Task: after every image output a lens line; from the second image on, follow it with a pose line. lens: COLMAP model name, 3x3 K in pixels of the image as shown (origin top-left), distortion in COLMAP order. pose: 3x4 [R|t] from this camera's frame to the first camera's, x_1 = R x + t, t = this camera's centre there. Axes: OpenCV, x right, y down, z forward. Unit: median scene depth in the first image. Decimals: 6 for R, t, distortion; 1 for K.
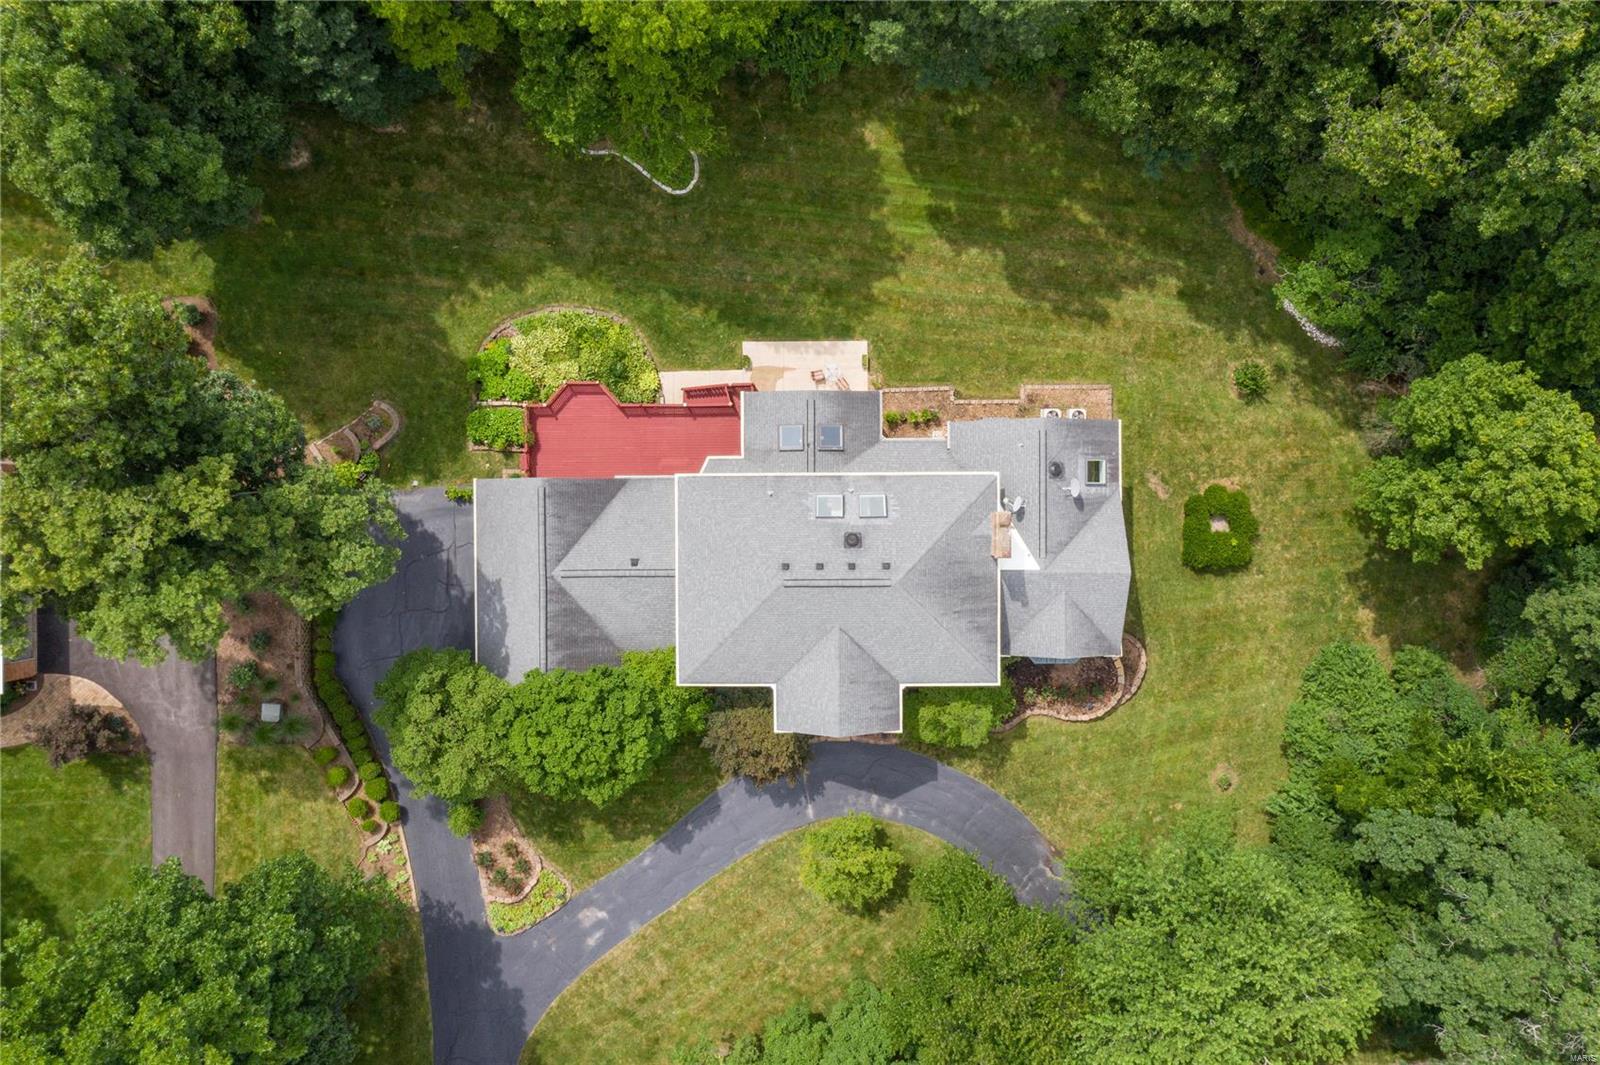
lens RADIAL K [[1280.3, 0, 801.1], [0, 1280.3, 524.6], [0, 0, 1]] dist [0.014148, 0.005541]
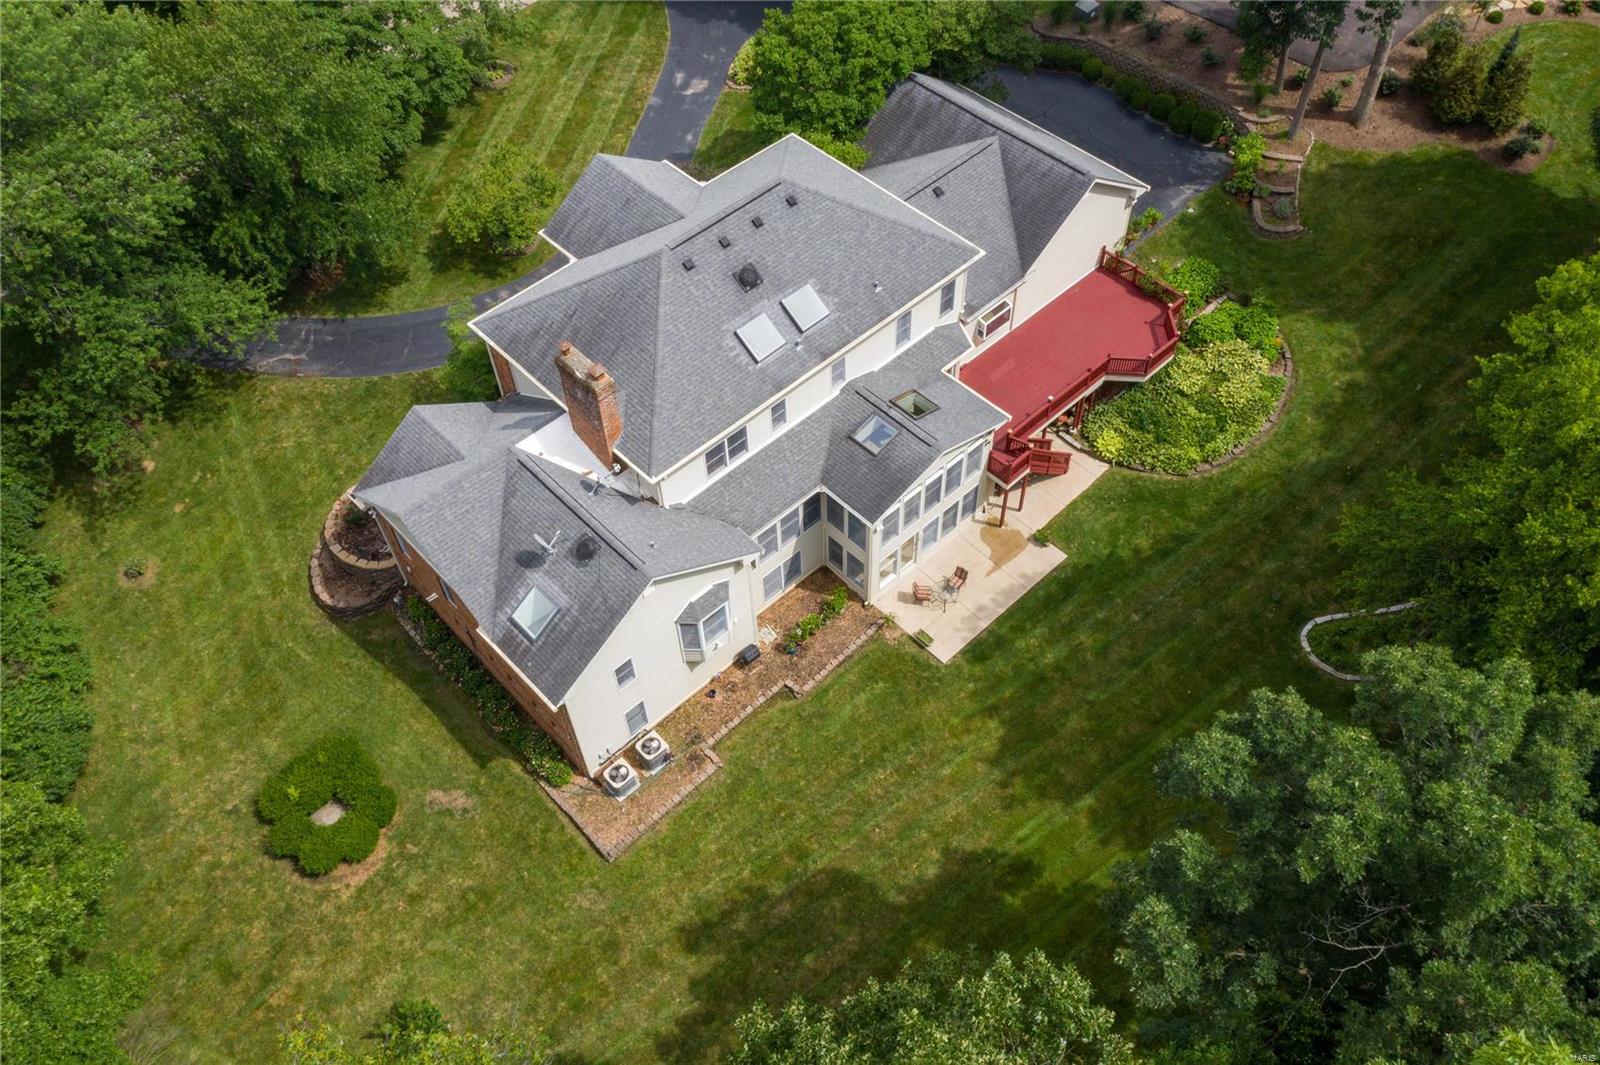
lens RADIAL K [[1280.3, 0, 801.1], [0, 1280.3, 524.6], [0, 0, 1]] dist [0.014148, 0.005541]
pose [[-0.730561, 0.566295, -0.381563, 0.315948], [-0.681689, -0.572316, 0.455800, -0.352874], [0.039743, 0.593097, 0.804149, 0.430701]]
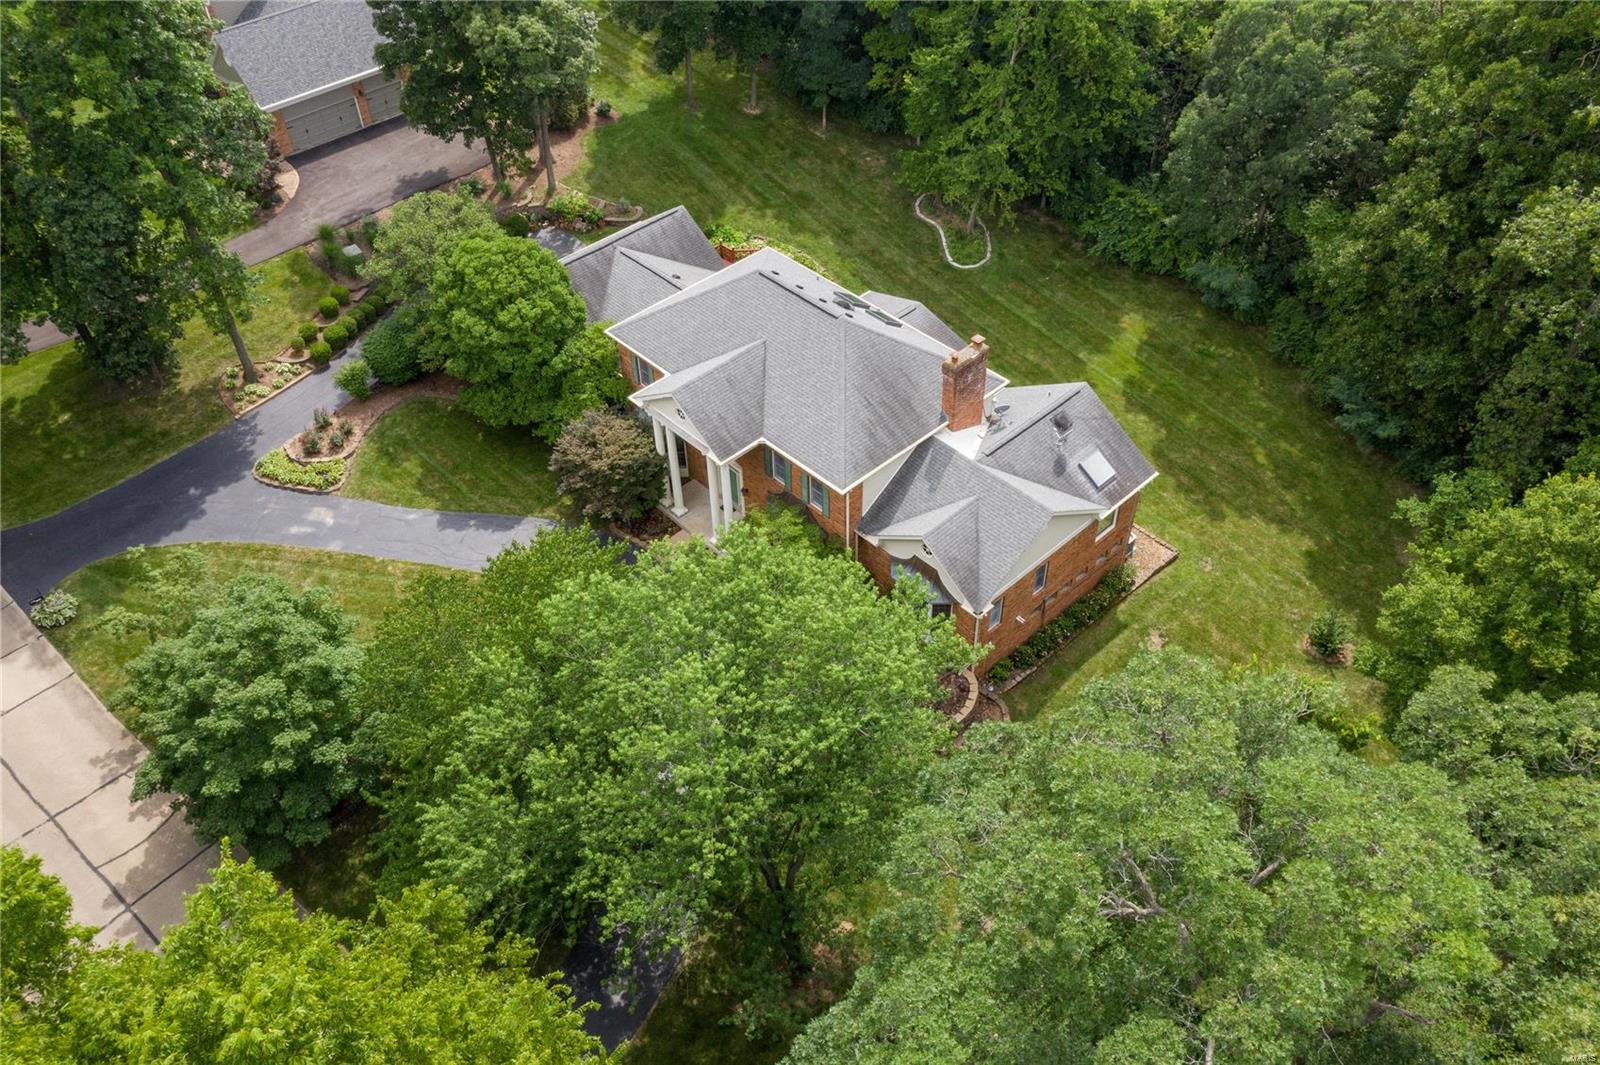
lens RADIAL K [[1280.3, 0, 801.1], [0, 1280.3, 524.6], [0, 0, 1]] dist [0.014148, 0.005541]
pose [[0.683080, 0.516677, -0.516184, 0.503325], [-0.730313, 0.476726, -0.489261, 0.488742], [-0.006712, 0.711180, 0.702978, 0.382487]]
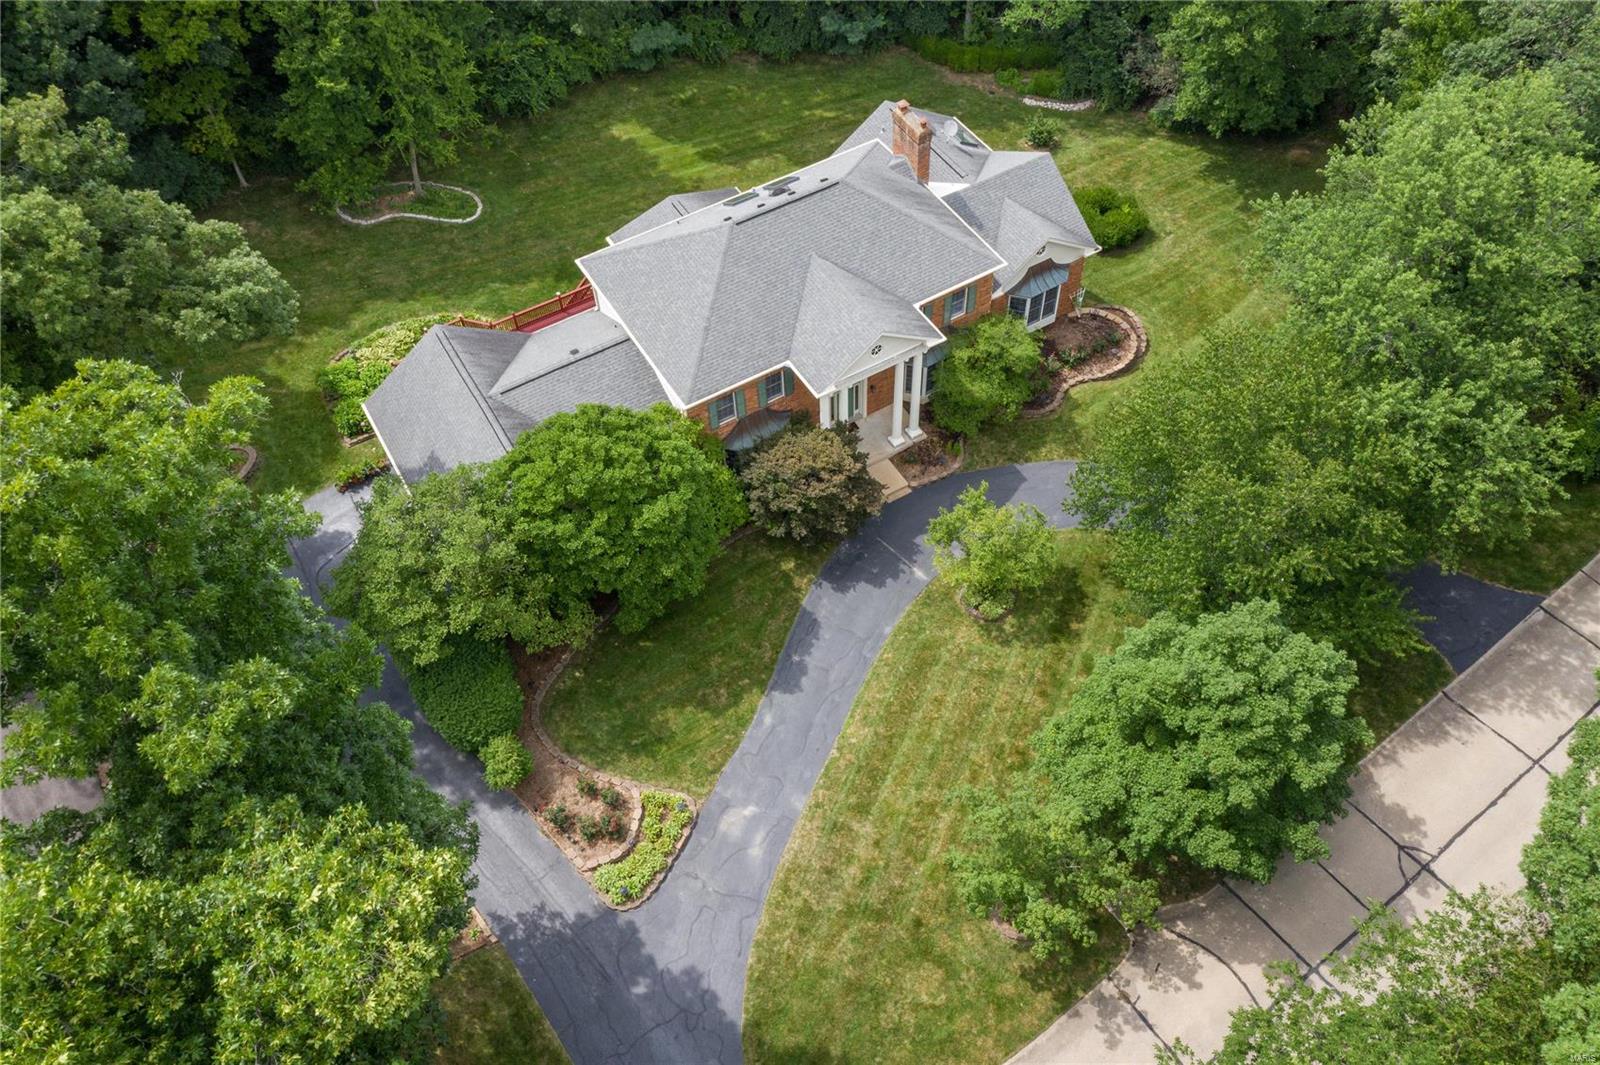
lens RADIAL K [[1280.3, 0, 801.1], [0, 1280.3, 524.6], [0, 0, 1]] dist [0.014148, 0.005541]
pose [[0.862900, -0.404119, 0.303467, -0.272942], [0.505266, 0.677356, -0.534692, 0.571216], [0.010523, 0.614717, 0.788678, 0.358751]]
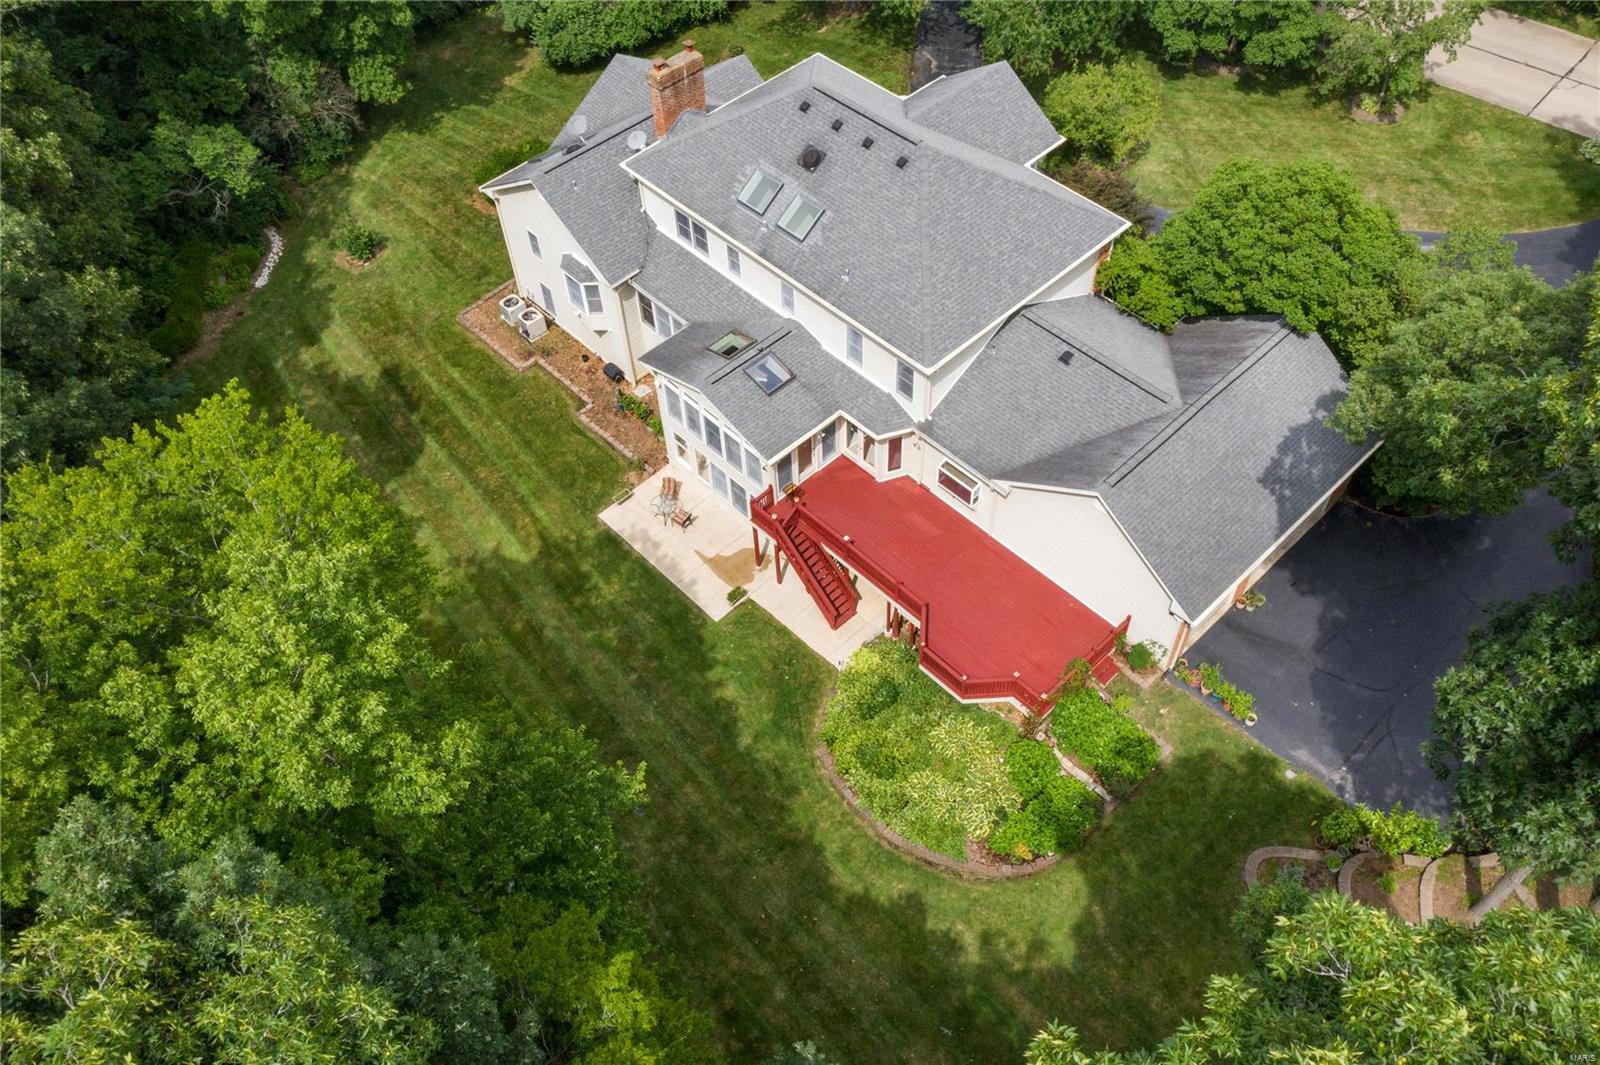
lens RADIAL K [[1280.3, 0, 801.1], [0, 1280.3, 524.6], [0, 0, 1]] dist [0.014148, 0.005541]
pose [[-0.682778, -0.536279, 0.496205, -0.368246], [0.727801, -0.558882, 0.397437, -0.341611], [0.064183, 0.632500, 0.771897, 0.481406]]
